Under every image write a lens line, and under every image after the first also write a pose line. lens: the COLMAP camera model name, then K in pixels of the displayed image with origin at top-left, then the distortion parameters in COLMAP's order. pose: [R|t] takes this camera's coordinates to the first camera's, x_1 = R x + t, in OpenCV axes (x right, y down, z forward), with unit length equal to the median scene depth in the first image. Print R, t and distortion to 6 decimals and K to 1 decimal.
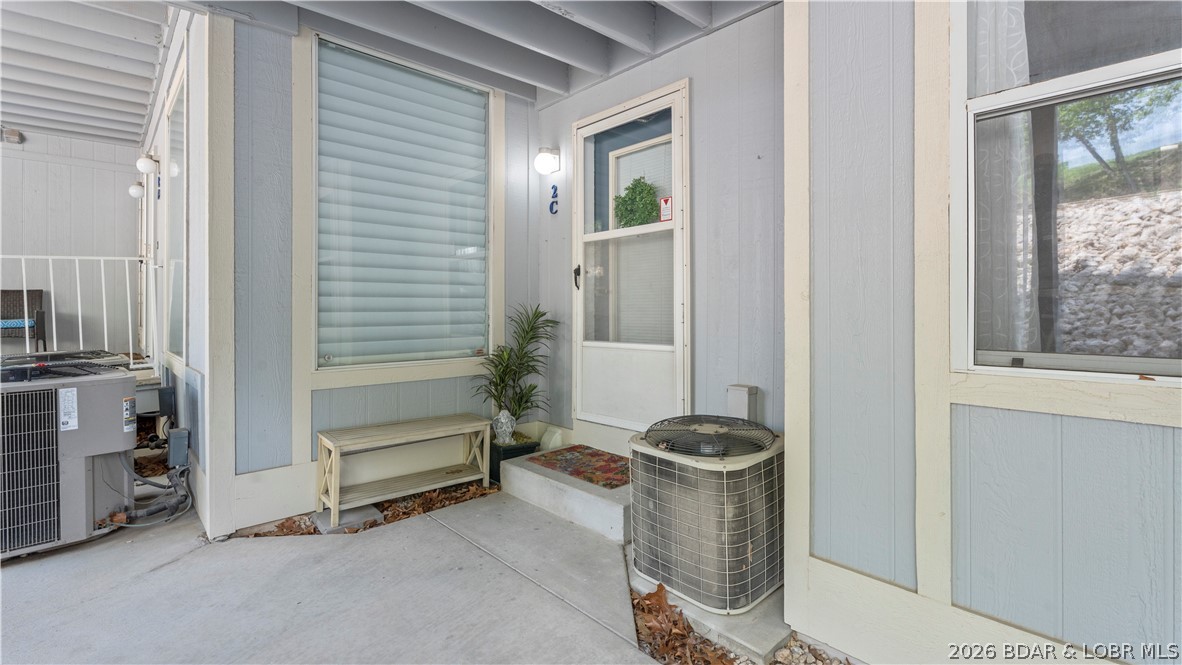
lens RADIAL K [[523.8, 0, 587.8], [0, 523.8, 326.5], [0, 0, 1]] dist [0.002333, 0.000473]
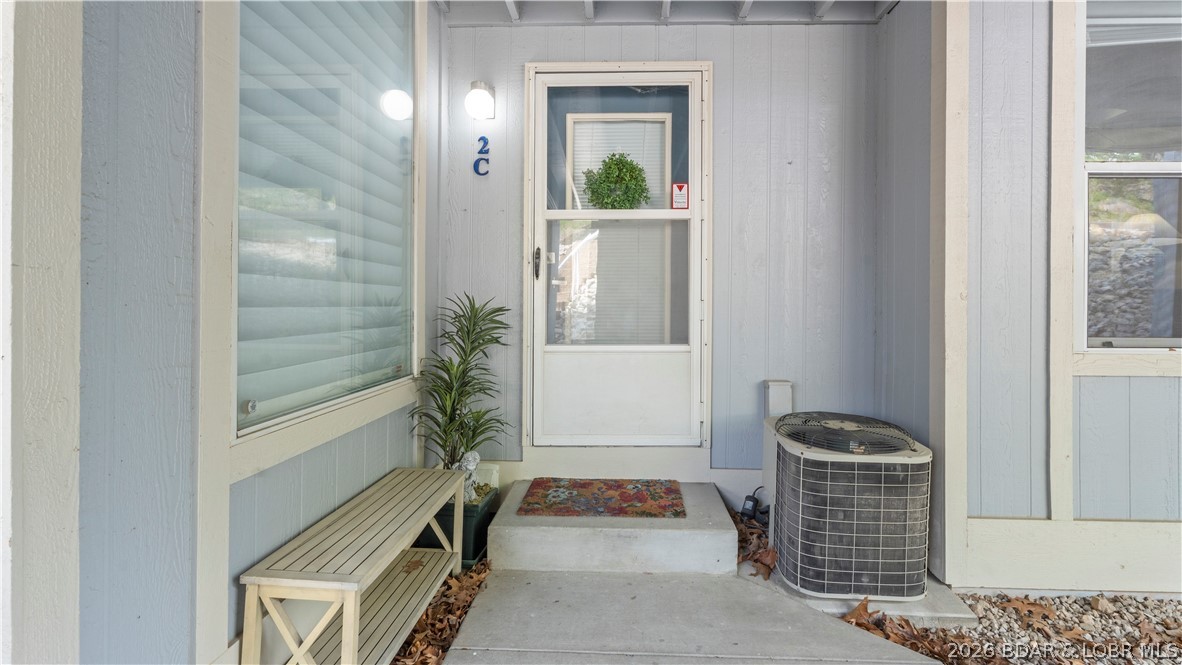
lens RADIAL K [[523.8, 0, 587.8], [0, 523.8, 326.5], [0, 0, 1]] dist [0.002333, 0.000473]
pose [[0.708841, -0.018610, 0.705123, -0.557909], [0.015594, 0.999821, 0.010712, -0.009290], [-0.705196, 0.003403, 0.709004, 0.428507]]
